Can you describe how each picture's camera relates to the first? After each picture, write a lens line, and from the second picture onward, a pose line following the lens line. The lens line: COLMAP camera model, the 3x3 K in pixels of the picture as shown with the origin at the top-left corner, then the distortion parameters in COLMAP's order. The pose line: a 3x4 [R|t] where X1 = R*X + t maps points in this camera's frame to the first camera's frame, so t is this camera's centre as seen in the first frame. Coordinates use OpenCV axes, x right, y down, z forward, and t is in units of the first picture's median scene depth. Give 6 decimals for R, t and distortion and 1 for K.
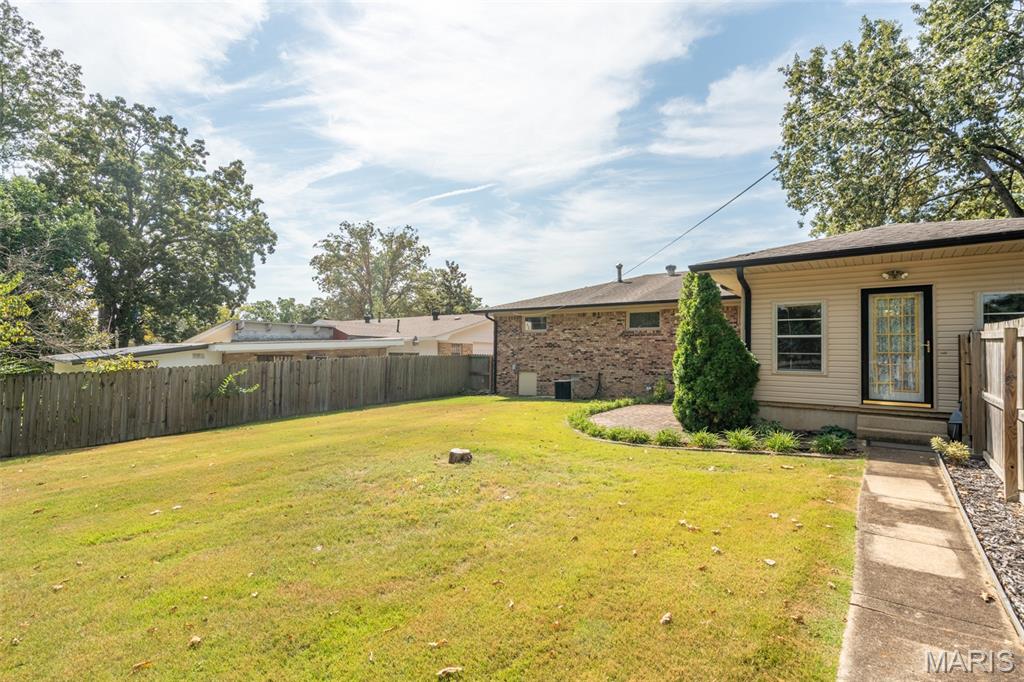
lens RADIAL K [[472.6, 0, 510.6], [0, 472.6, 337.2], [0, 0, 1]] dist [-0.001270, 0.000985]
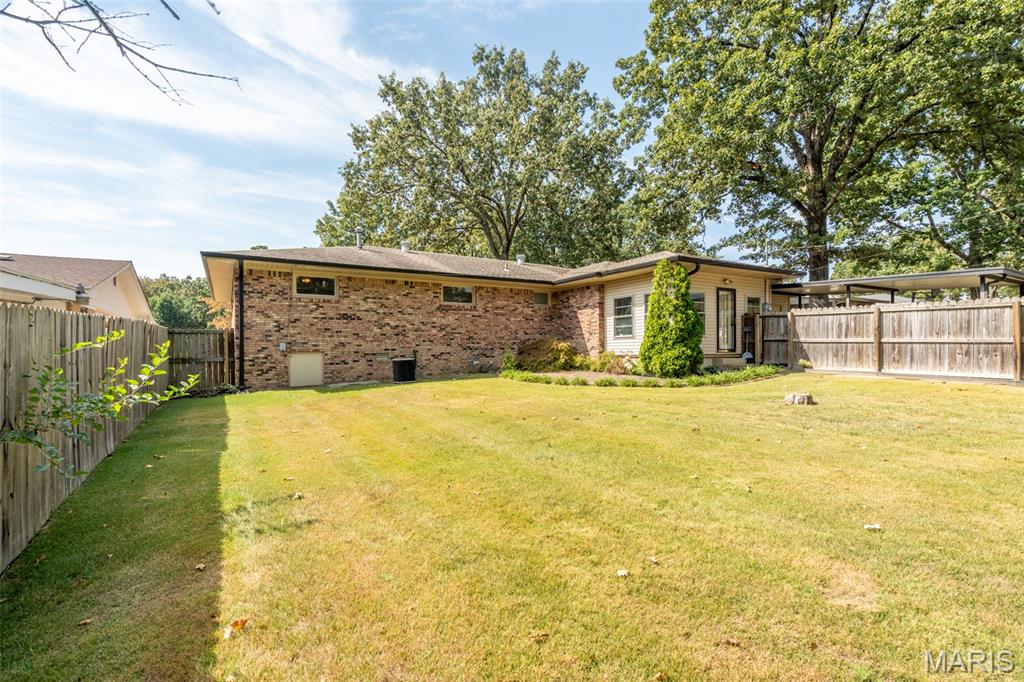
lens RADIAL K [[464.6, 0, 512.0], [0, 464.6, 341.0], [0, 0, 1]] dist [-0.001929, 0.000787]
pose [[0.390008, -0.001024, 0.920811, -0.168015], [-0.024741, 0.999627, 0.011591, 0.013672], [-0.920479, -0.027302, 0.389837, 0.152816]]
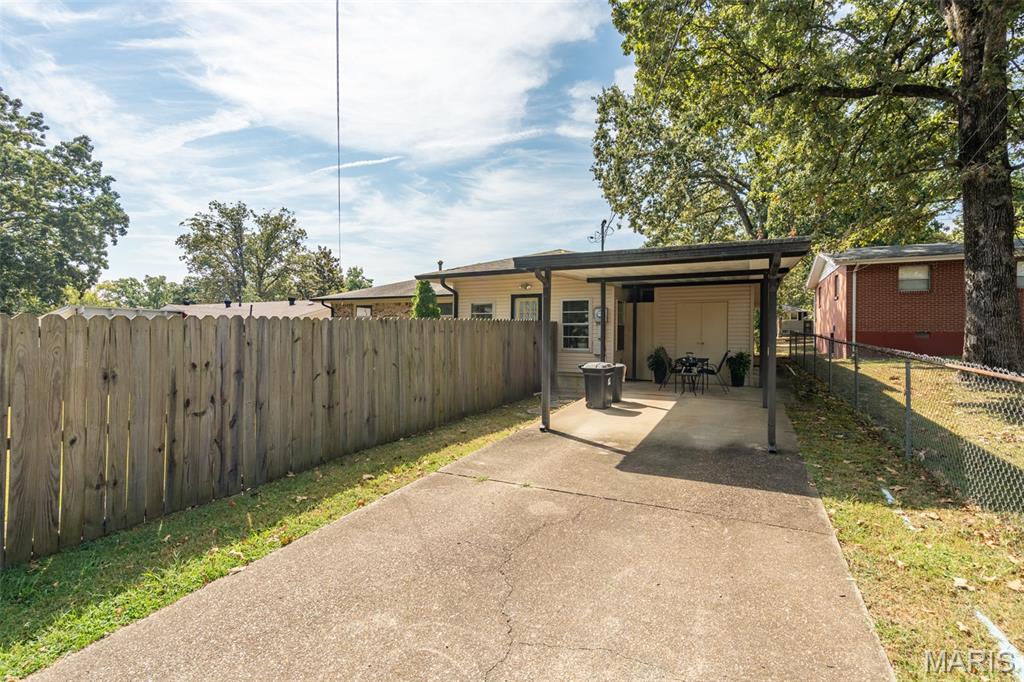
lens RADIAL K [[487.0, 0, 513.0], [0, 487.0, 336.8], [0, 0, 1]] dist [0.002340, -0.001245]
pose [[0.983731, -0.008160, 0.179462, 0.069863], [0.001225, 0.999249, 0.038720, -0.003335], [-0.179643, -0.037871, 0.983003, -0.101422]]
